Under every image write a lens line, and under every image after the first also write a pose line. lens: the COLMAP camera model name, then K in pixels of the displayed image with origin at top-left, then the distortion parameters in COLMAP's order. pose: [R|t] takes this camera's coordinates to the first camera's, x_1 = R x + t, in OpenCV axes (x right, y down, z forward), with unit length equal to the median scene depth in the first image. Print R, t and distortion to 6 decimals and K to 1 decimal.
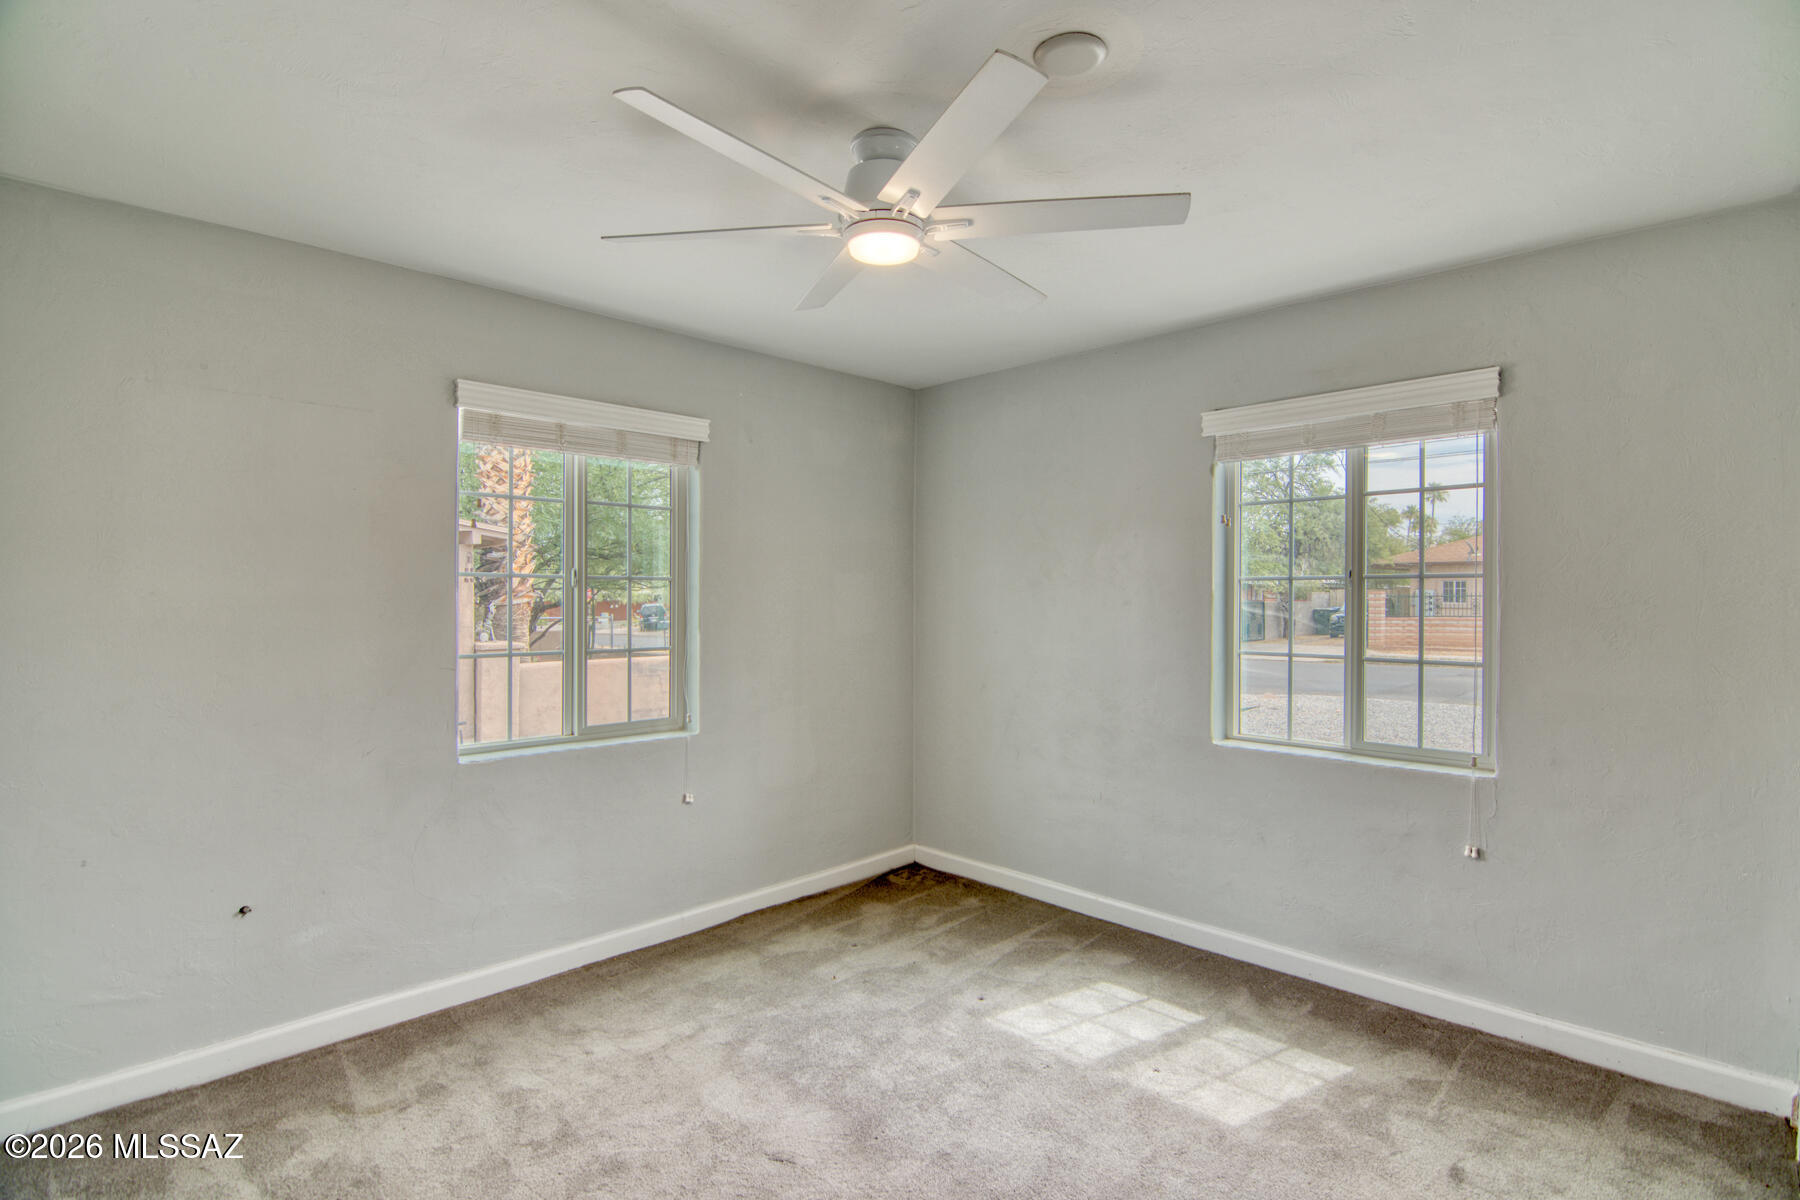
lens RADIAL K [[886.3, 0, 907.9], [0, 886.3, 598.3], [0, 0, 1]] dist [-0.009338, -0.005385]
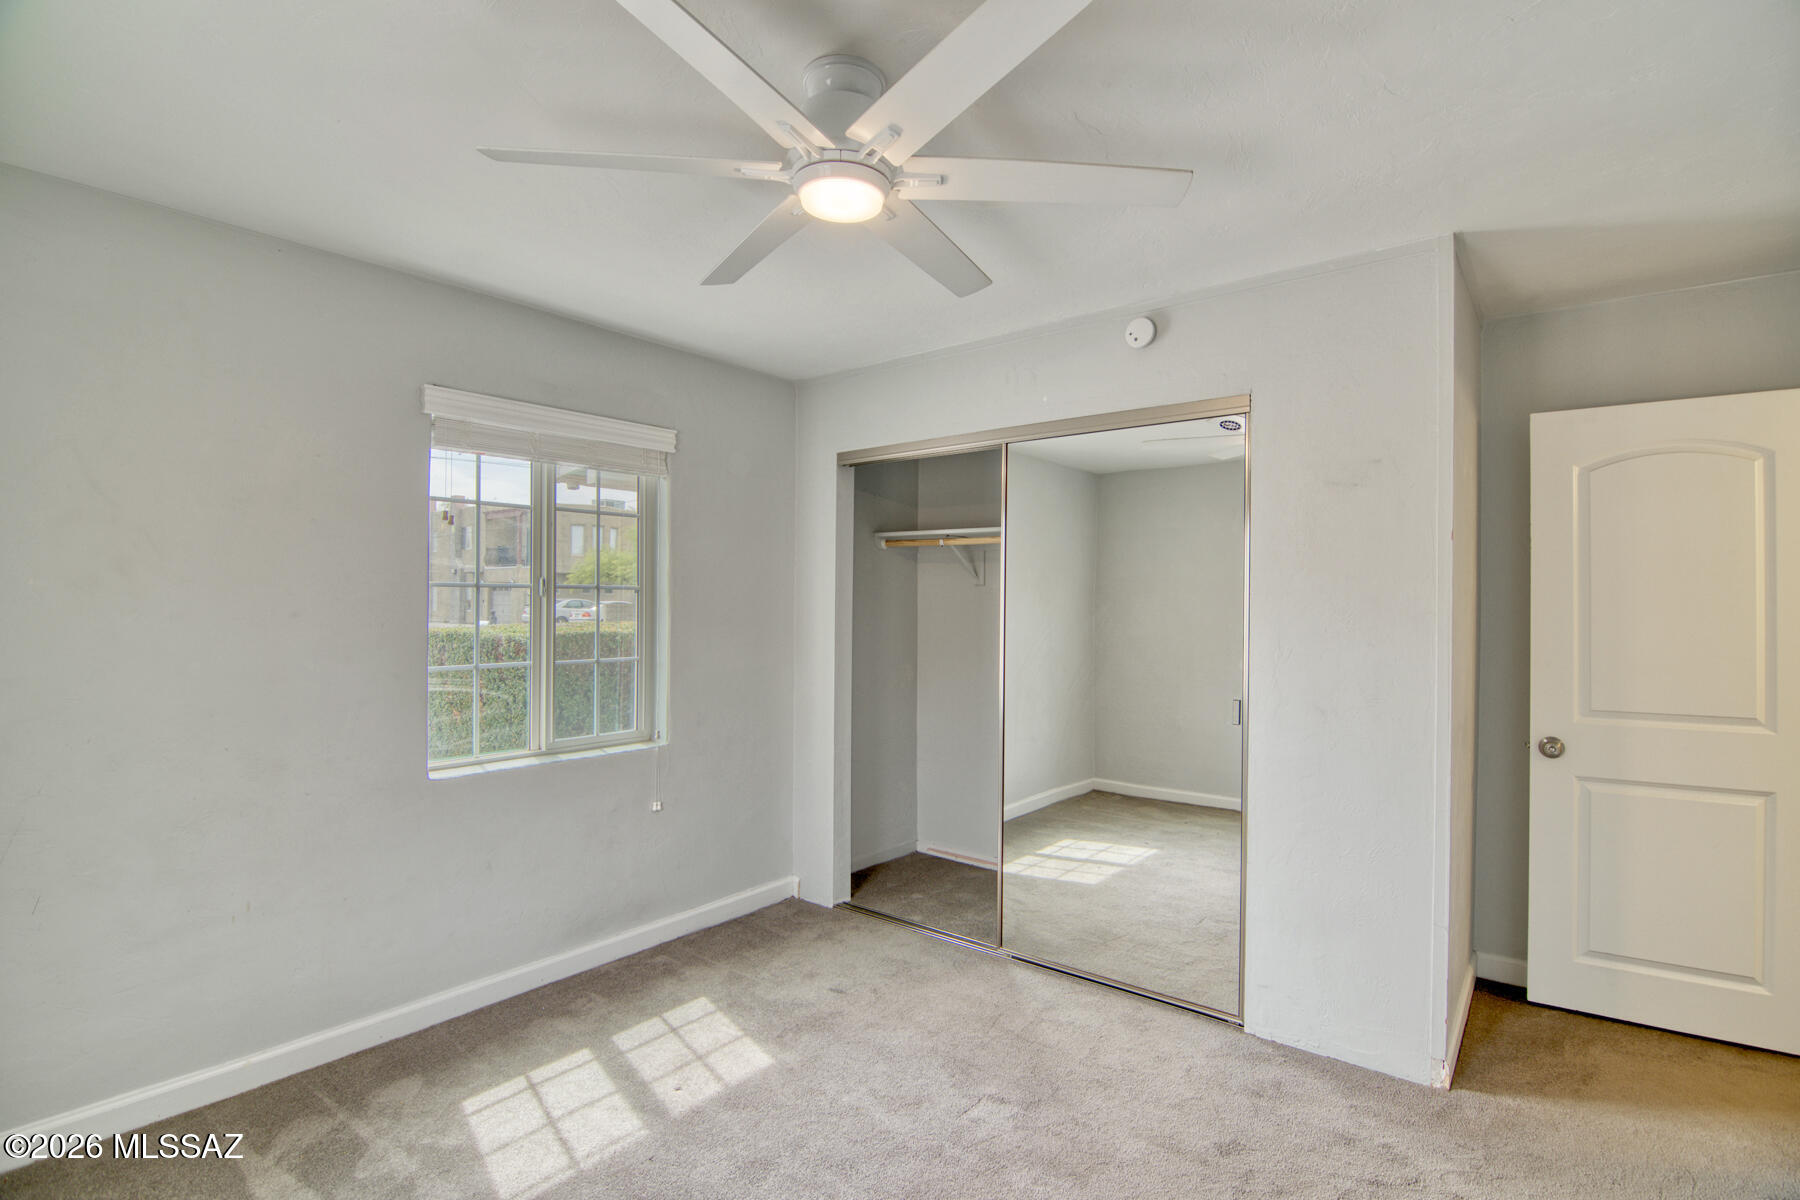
lens RADIAL K [[886.3, 0, 896.6], [0, 886.3, 601.8], [0, 0, 1]] dist [-0.009338, -0.005385]
pose [[-0.110531, 0.000423, 0.993873, -0.665102], [0.001519, 0.999999, -0.000257, -0.005619], [-0.993872, 0.001482, -0.110531, 0.797548]]
